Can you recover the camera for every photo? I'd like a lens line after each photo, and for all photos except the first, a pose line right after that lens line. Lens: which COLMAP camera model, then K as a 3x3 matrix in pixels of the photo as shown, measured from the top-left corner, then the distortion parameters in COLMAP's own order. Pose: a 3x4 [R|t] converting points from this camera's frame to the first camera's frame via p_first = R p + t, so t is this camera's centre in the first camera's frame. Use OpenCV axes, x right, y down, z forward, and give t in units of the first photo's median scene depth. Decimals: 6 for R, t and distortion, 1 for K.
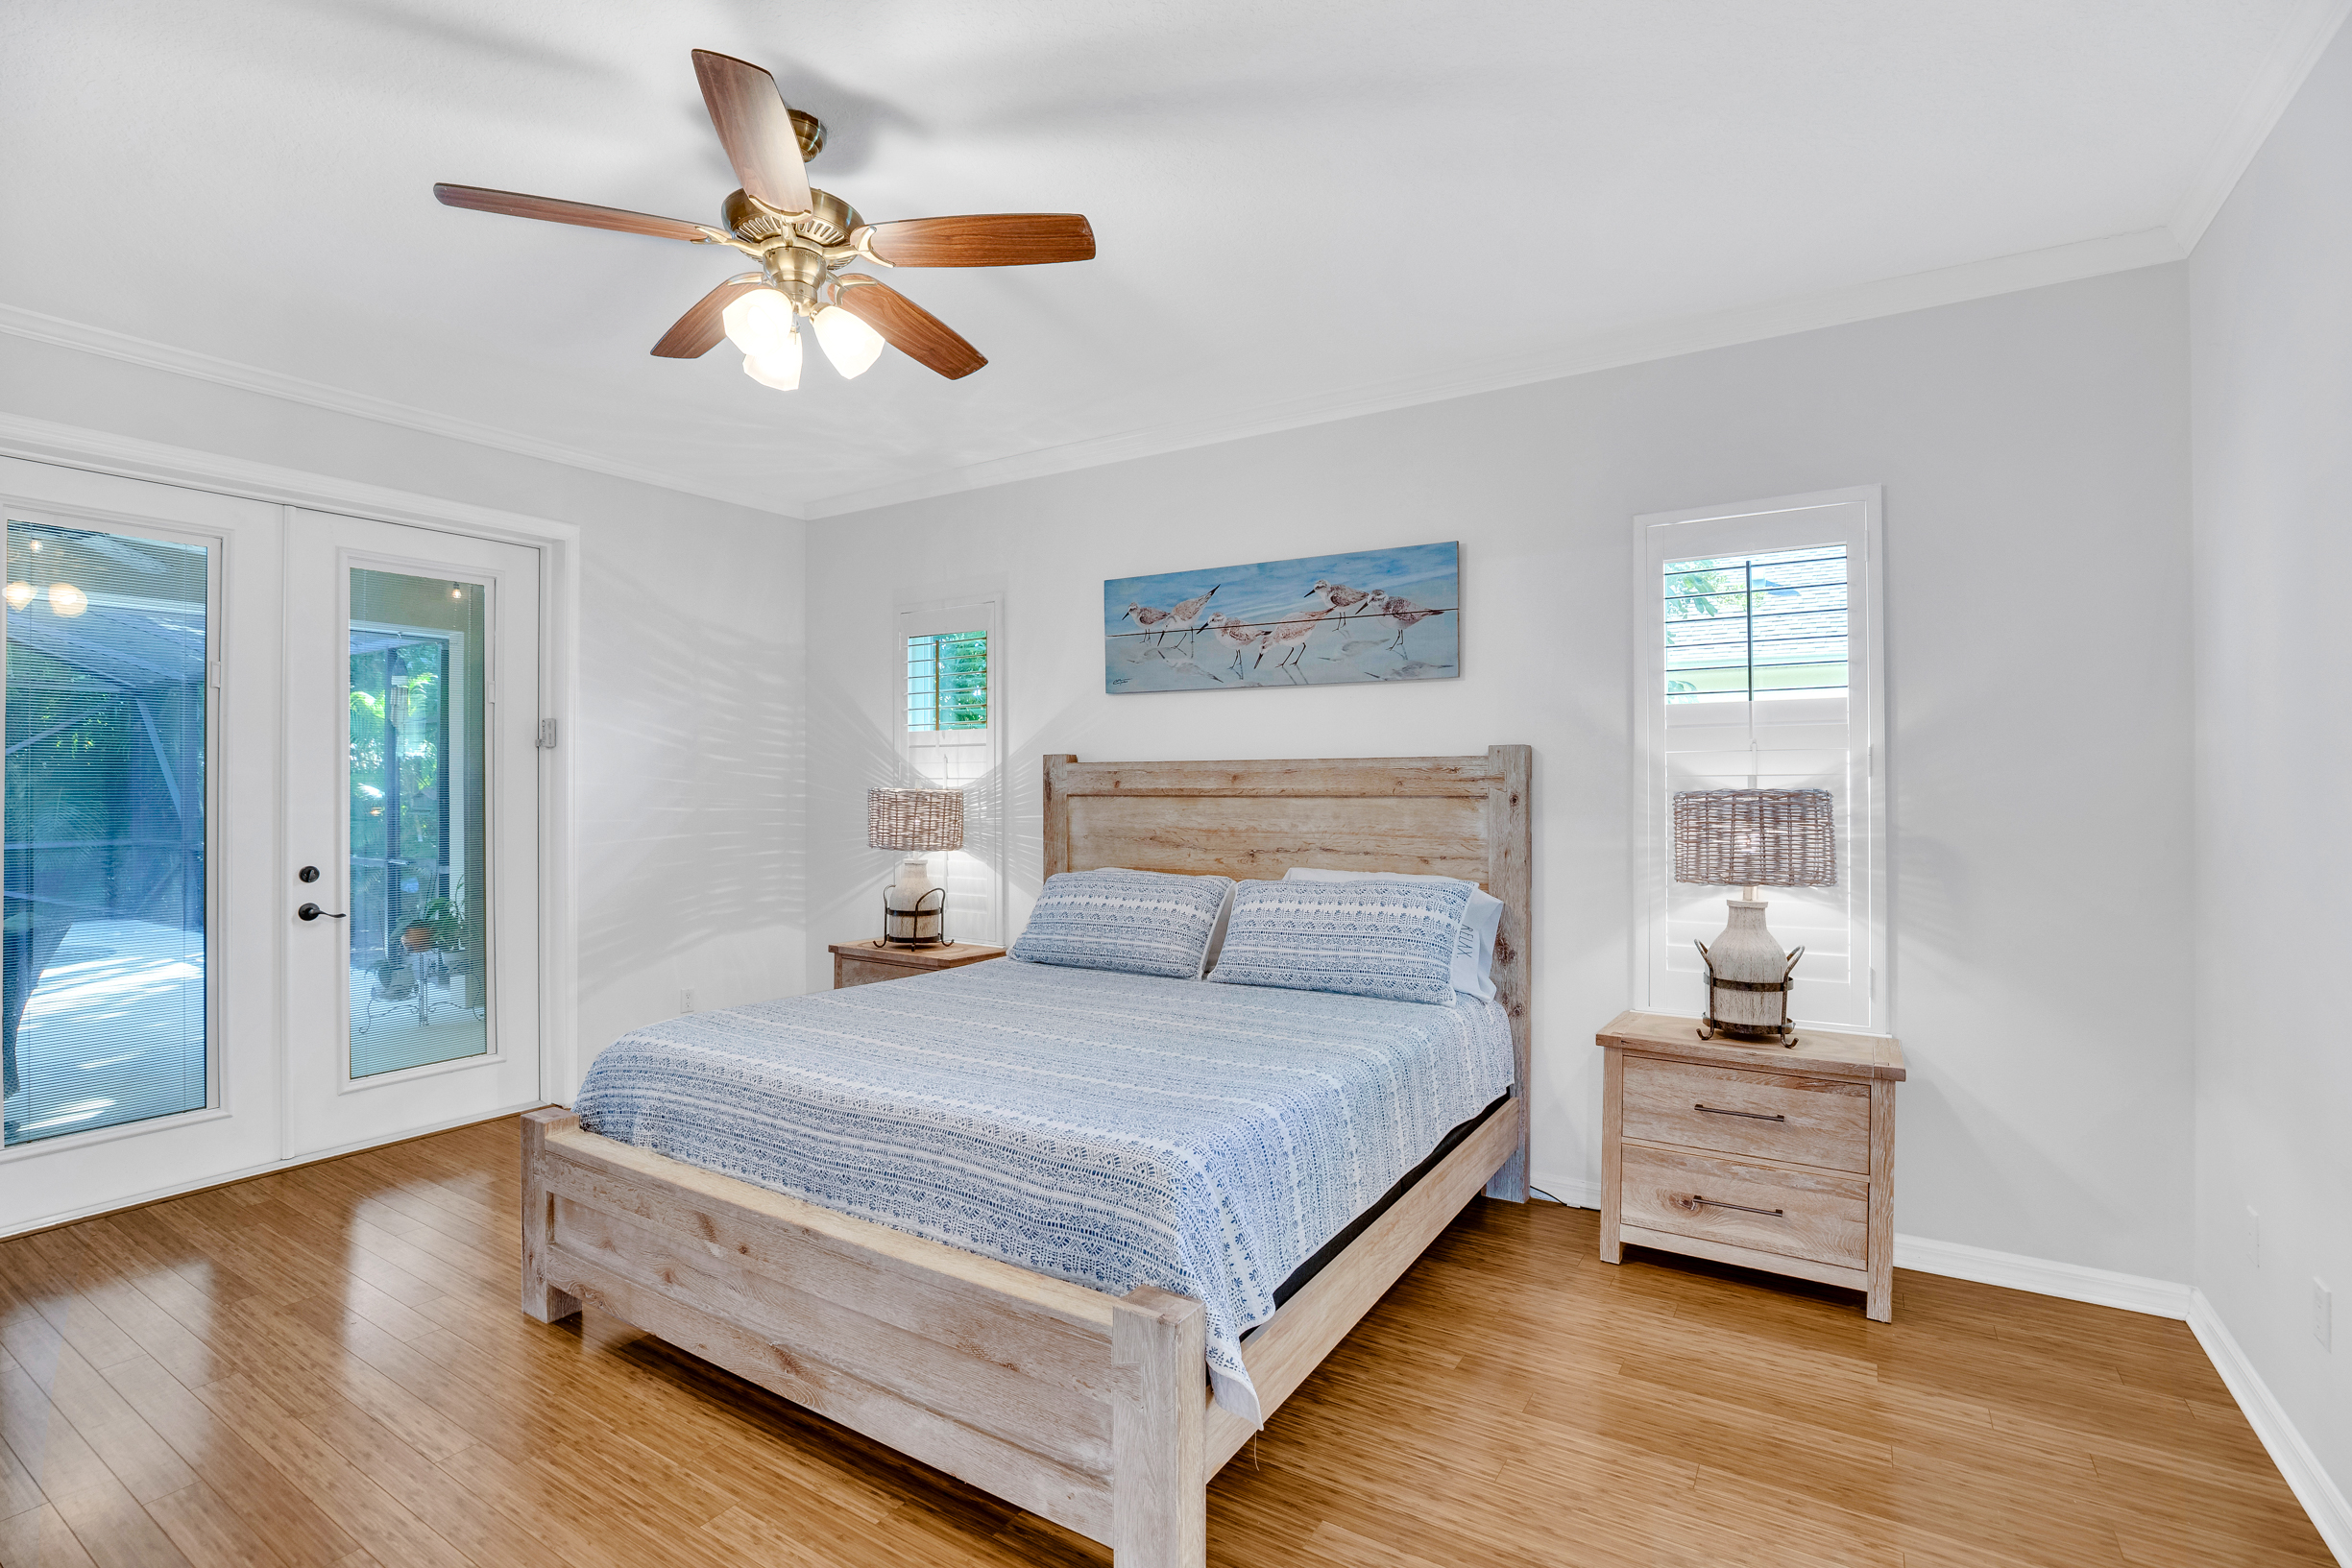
lens RADIAL K [[1082.8, 0, 1184.6], [0, 1082.8, 790.8], [0, 0, 1]] dist [-0.045726, 0.014244]
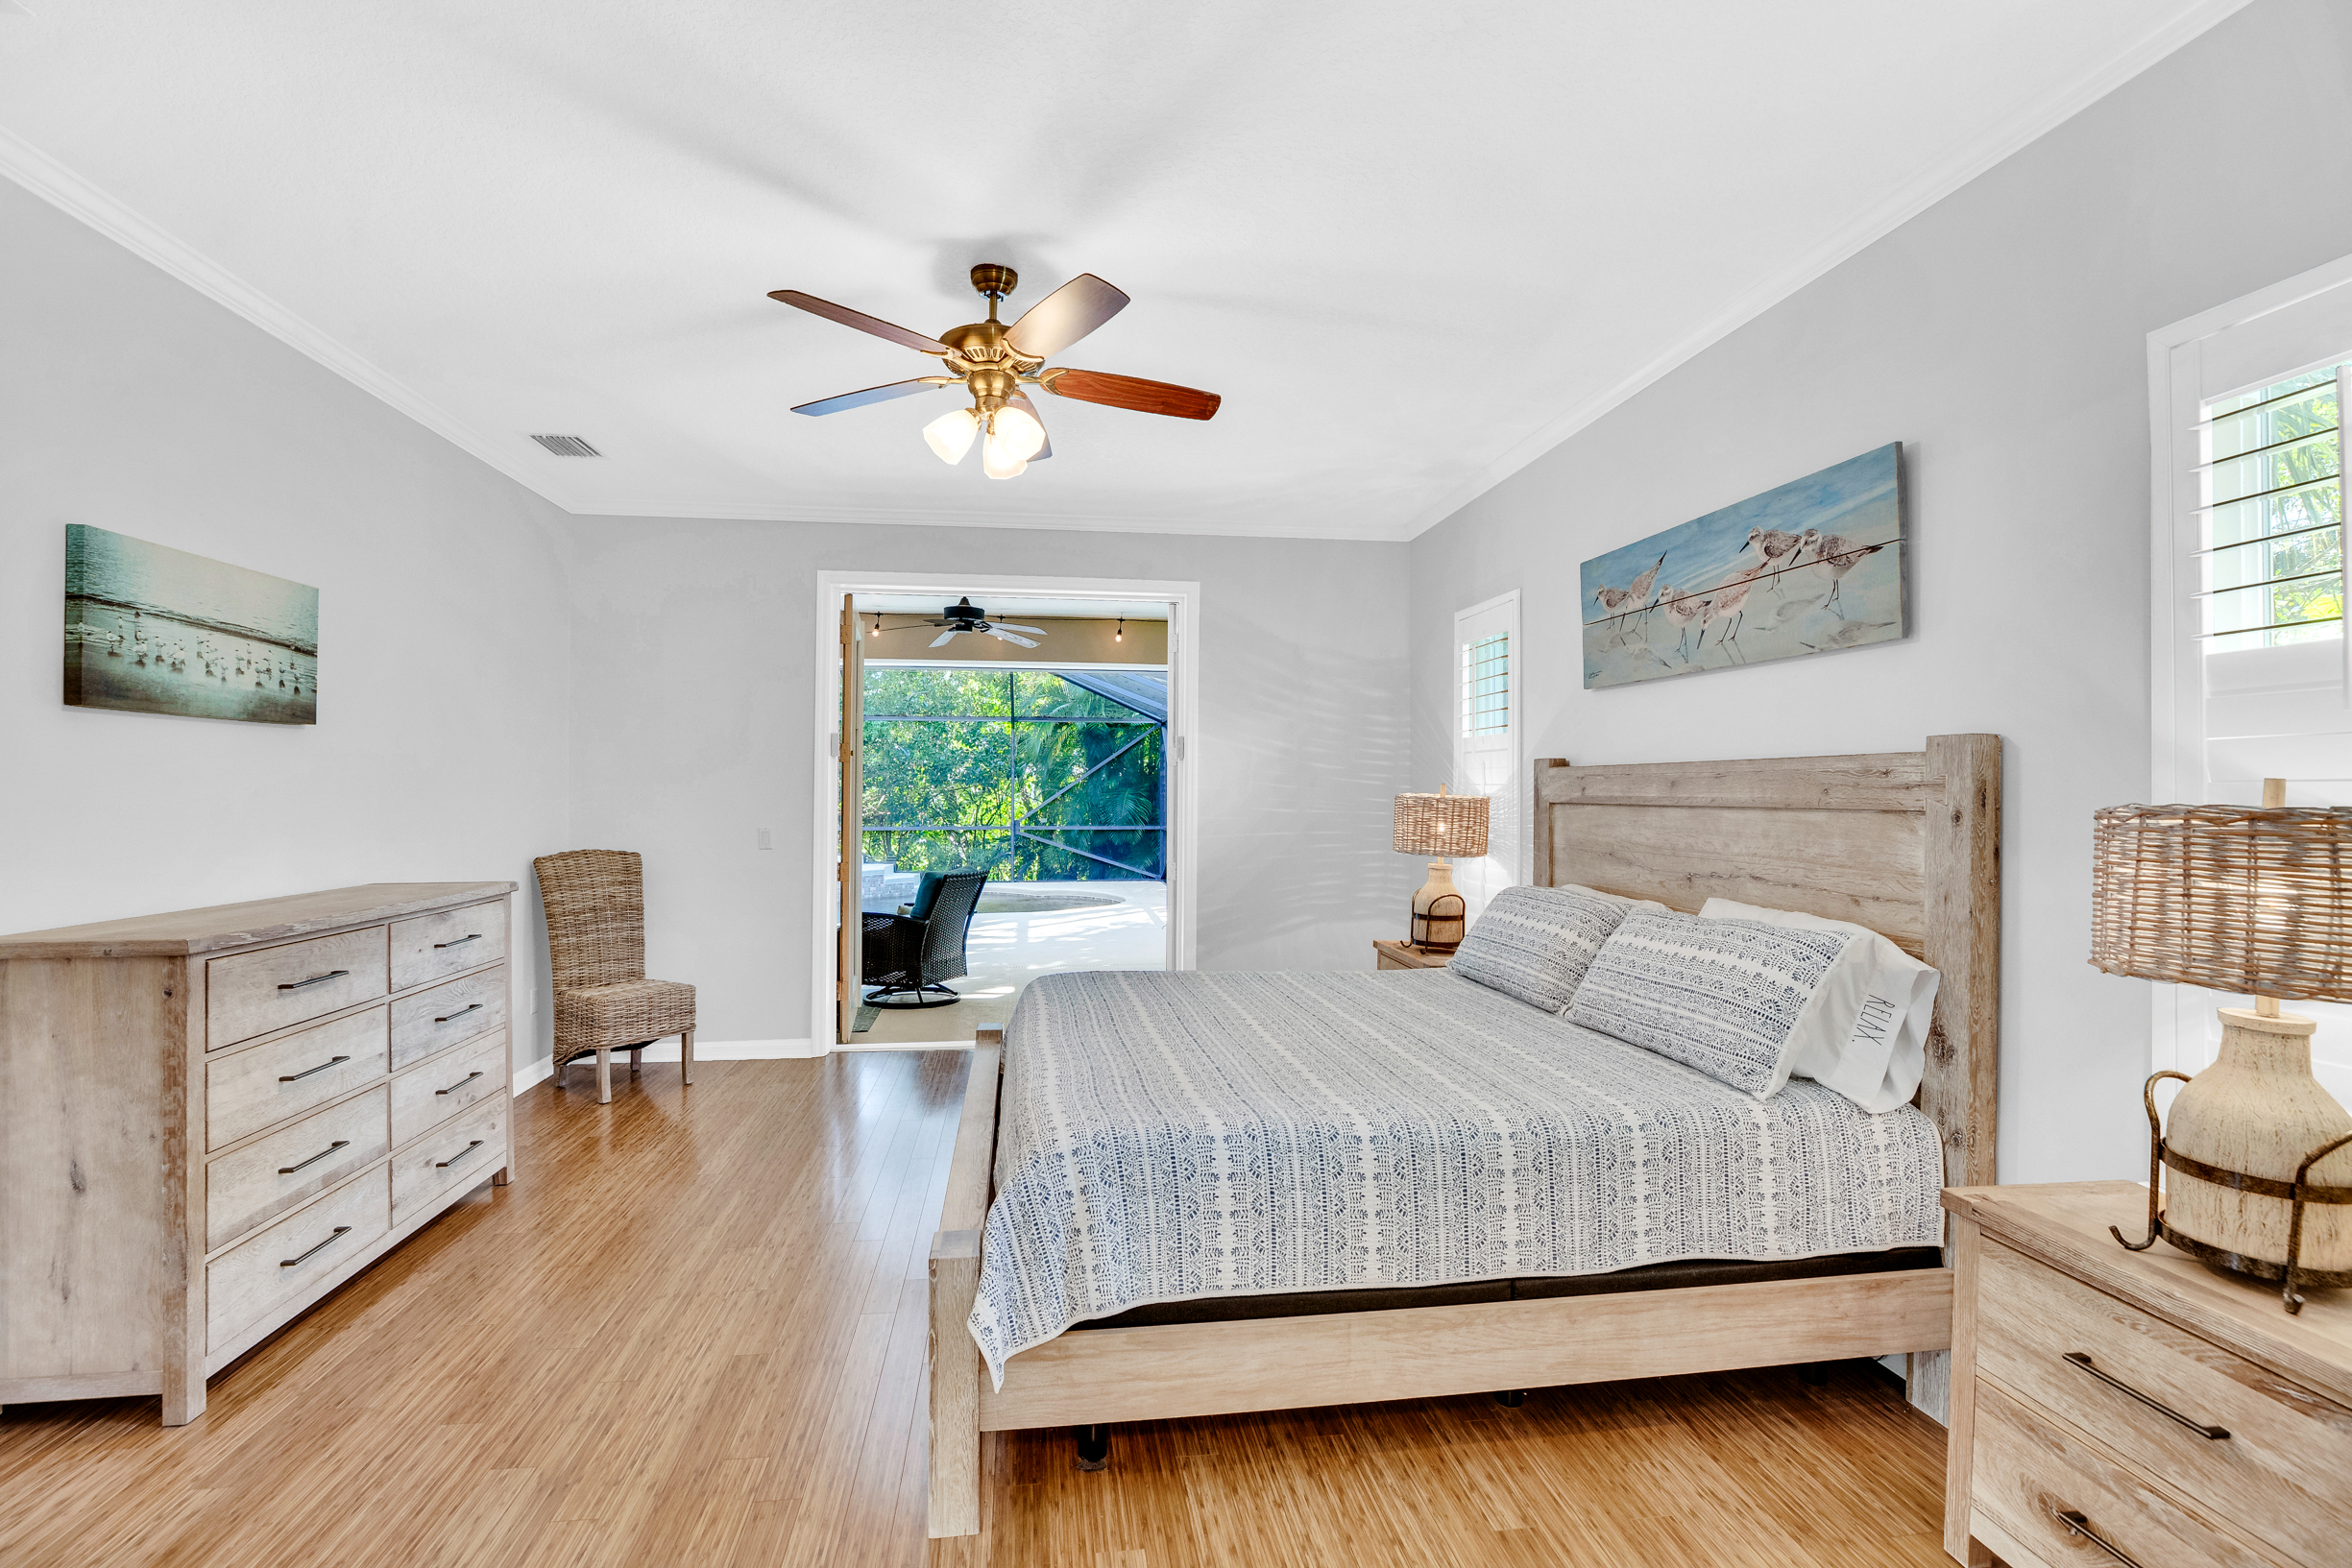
lens RADIAL K [[1082.8, 0, 1179.0], [0, 1082.8, 789.3], [0, 0, 1]] dist [-0.045726, 0.014244]
pose [[0.644946, 0.005587, -0.764208, 0.450160], [-0.011697, 0.999928, -0.002561, -0.001558], [0.764139, 0.010591, 0.644965, 0.199760]]
